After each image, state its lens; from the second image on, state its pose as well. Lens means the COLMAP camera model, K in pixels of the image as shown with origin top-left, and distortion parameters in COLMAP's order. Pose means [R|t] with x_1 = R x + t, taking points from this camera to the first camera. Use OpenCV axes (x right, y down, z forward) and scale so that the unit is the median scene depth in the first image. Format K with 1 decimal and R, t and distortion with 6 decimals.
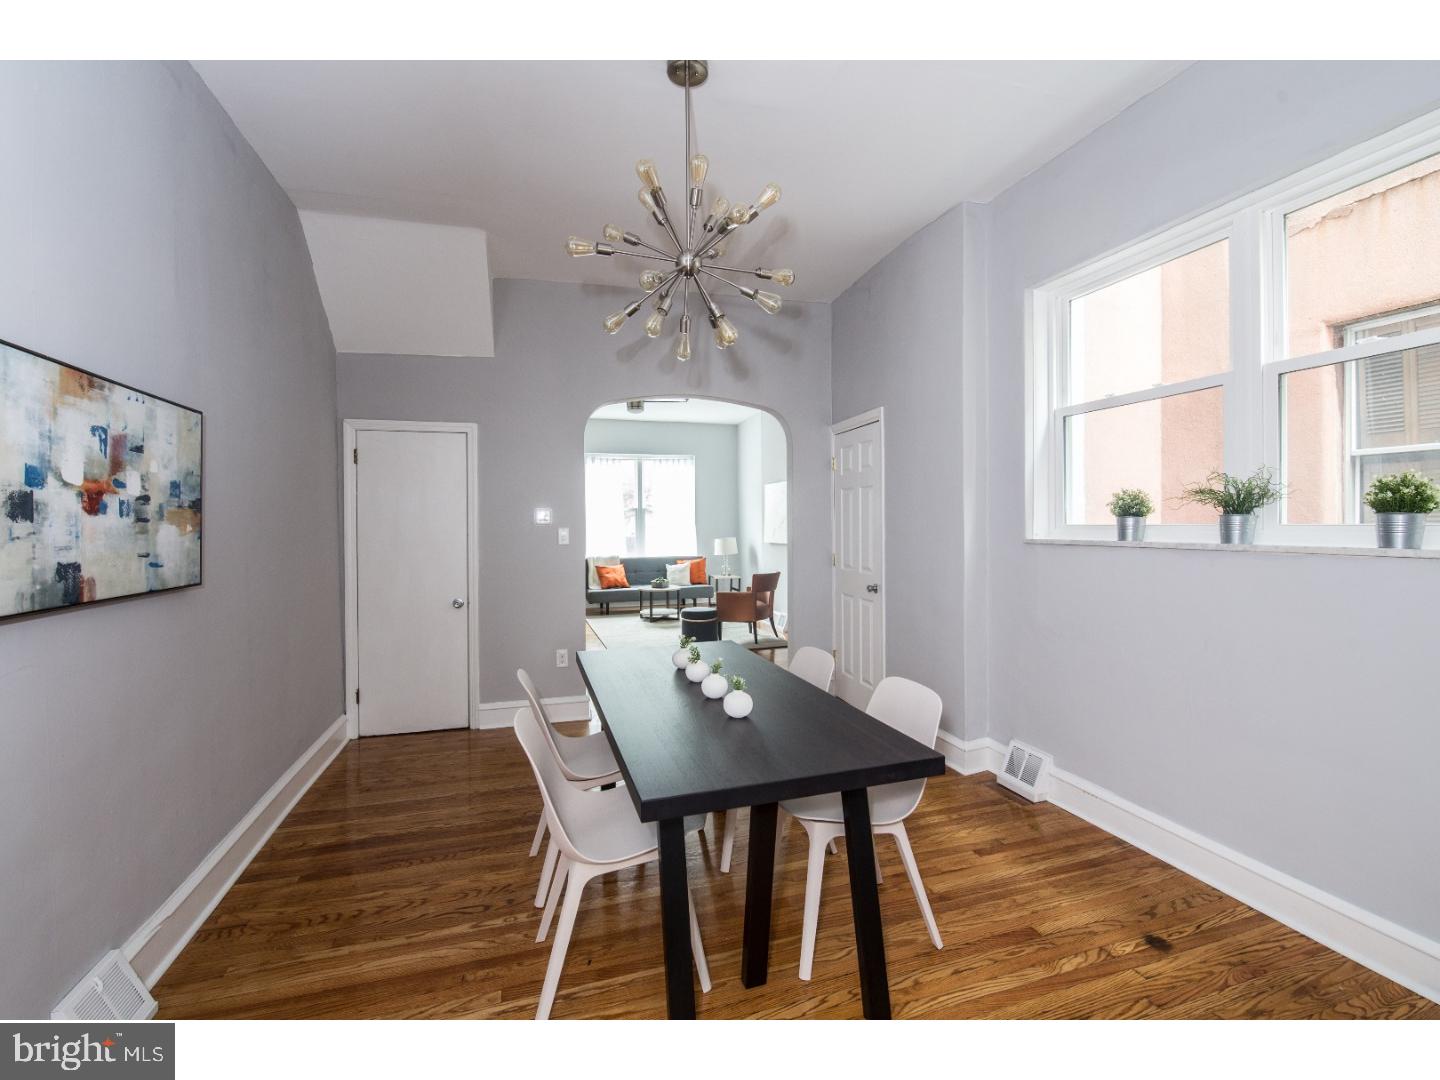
lens RADIAL K [[623.0, 0, 713.1], [0, 623.0, 529.7], [0, 0, 1]] dist [0.000581, 0.000036]
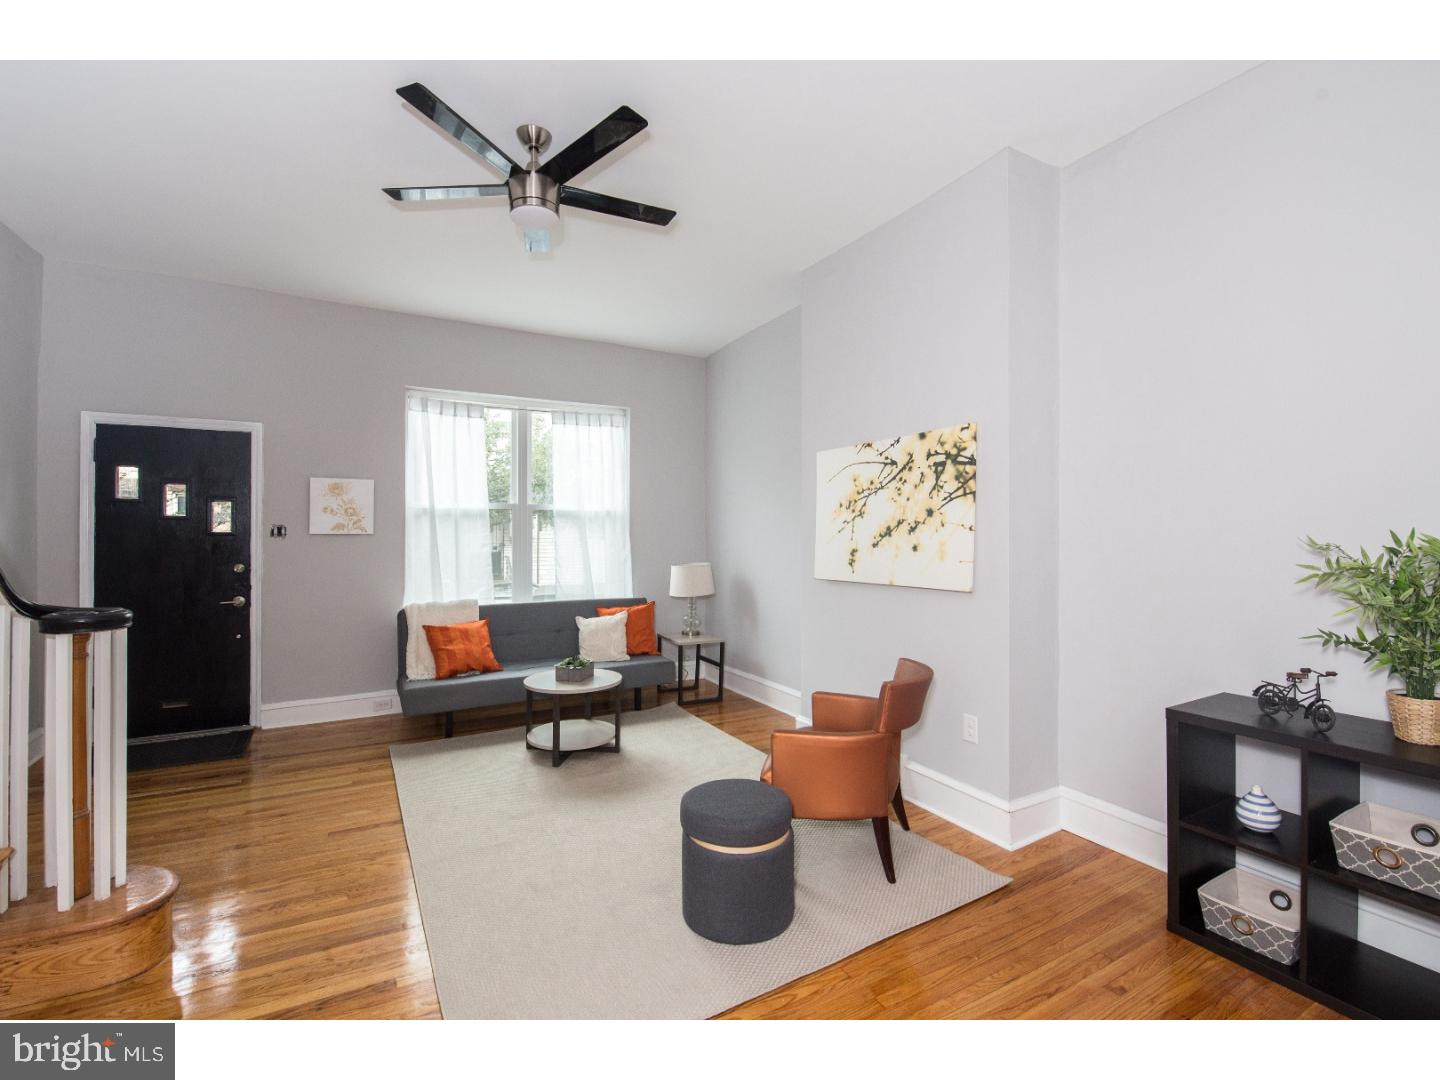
lens RADIAL K [[623.0, 0, 713.1], [0, 623.0, 529.7], [0, 0, 1]] dist [0.000581, 0.000036]
pose [[0.978555, 0.004768, 0.205932, -0.081937], [0.000295, 0.999699, -0.024552, -0.001993], [-0.205987, 0.024086, 0.978258, 0.558295]]
